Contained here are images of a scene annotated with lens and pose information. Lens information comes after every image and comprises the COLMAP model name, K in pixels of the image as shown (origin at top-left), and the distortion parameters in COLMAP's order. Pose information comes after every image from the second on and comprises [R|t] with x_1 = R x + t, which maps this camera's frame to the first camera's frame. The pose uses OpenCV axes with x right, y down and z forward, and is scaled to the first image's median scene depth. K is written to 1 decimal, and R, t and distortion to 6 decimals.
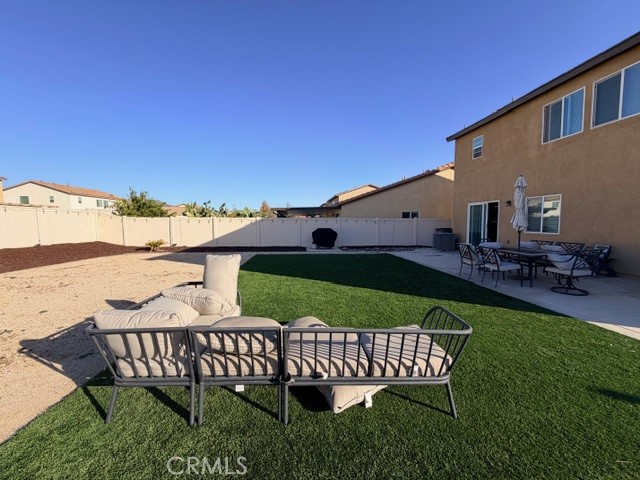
lens RADIAL K [[256.6, 0, 320.0], [0, 256.6, 240.0], [0, 0, 1]] dist [-0.002083, -0.000166]
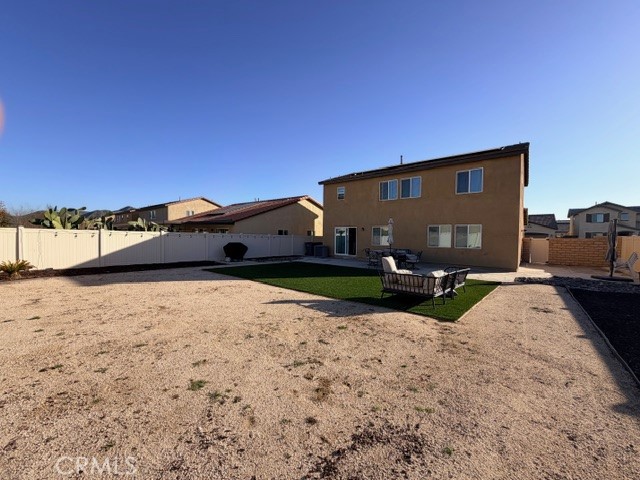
lens RADIAL K [[256.6, 0, 320.0], [0, 256.6, 240.0], [0, 0, 1]] dist [-0.002083, -0.000166]
pose [[0.717902, 0.004638, 0.696129, -0.541119], [0.034527, 0.998510, -0.042260, 0.000856], [-0.695287, 0.054374, 0.716672, -0.057845]]
